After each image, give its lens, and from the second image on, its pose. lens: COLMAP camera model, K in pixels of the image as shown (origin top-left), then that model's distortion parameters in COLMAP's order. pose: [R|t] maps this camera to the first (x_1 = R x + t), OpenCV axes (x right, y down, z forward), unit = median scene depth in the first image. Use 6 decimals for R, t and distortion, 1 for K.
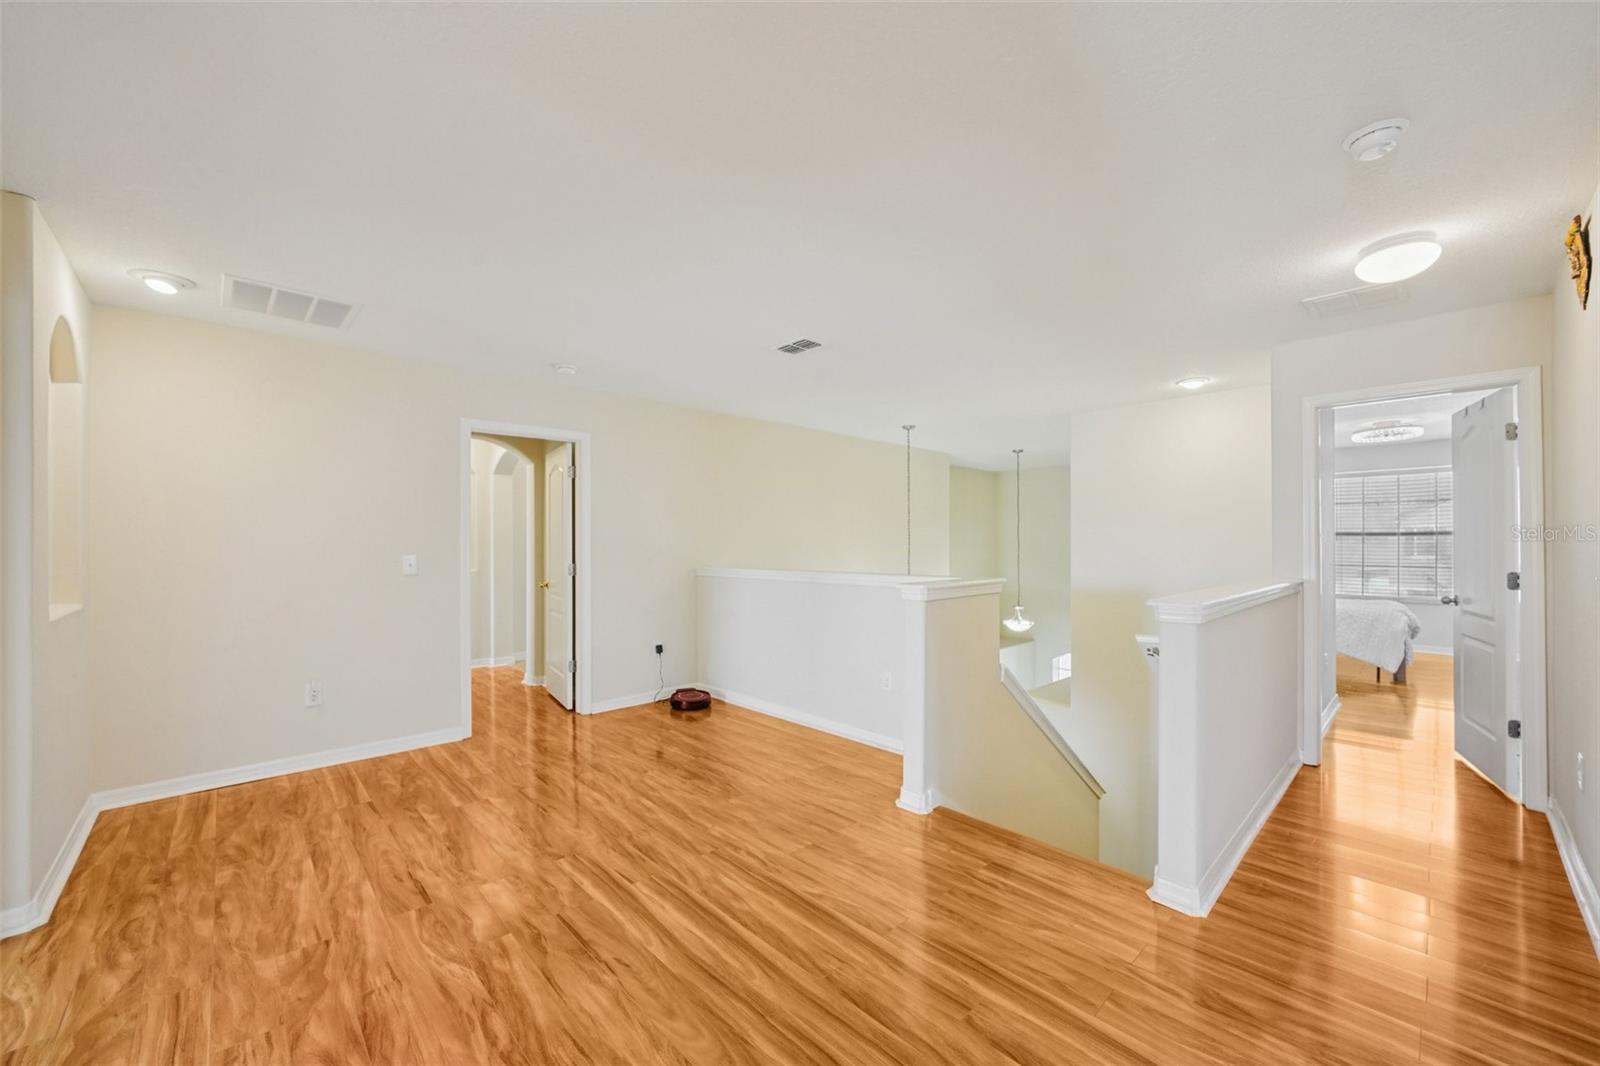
lens RADIAL K [[636.3, 0, 787.4], [0, 636.3, 539.0], [0, 0, 1]] dist [-0.006454, 0.003361]
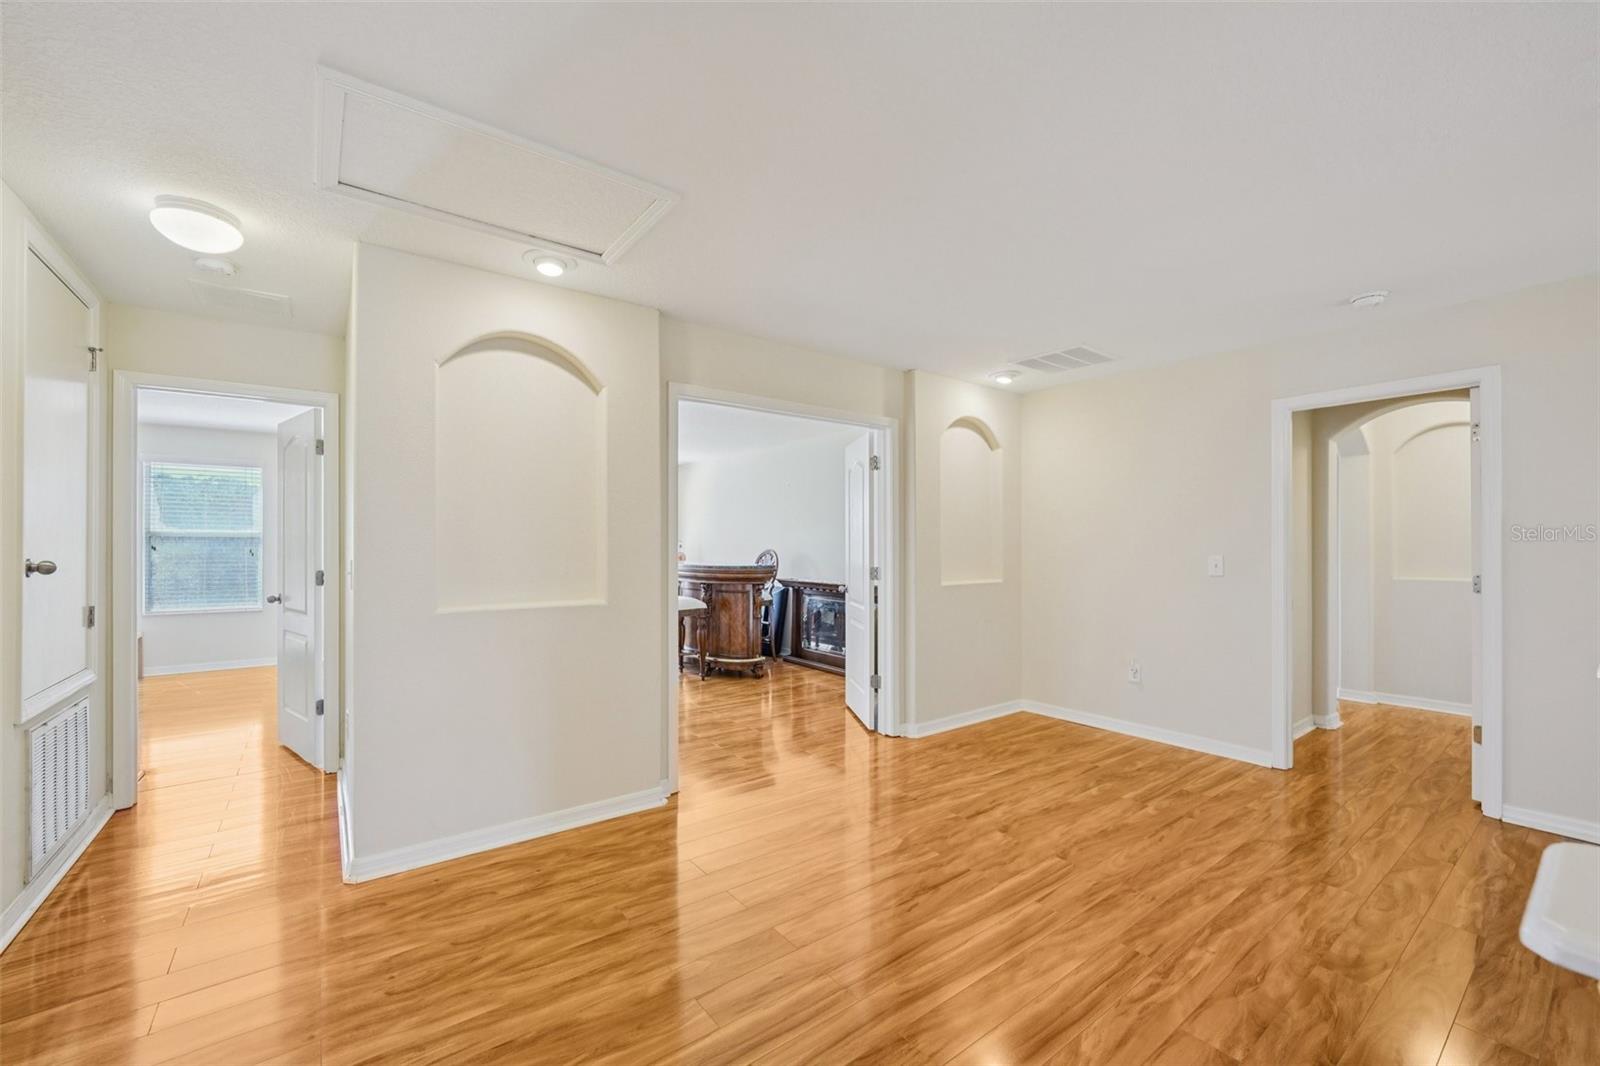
lens RADIAL K [[636.3, 0, 770.1], [0, 636.3, 519.6], [0, 0, 1]] dist [-0.006454, 0.003361]
pose [[-0.131442, -0.040267, -0.990506, 0.652411], [0.009219, 0.999082, -0.041839, 0.009605], [0.991281, -0.014631, -0.130950, 0.631321]]
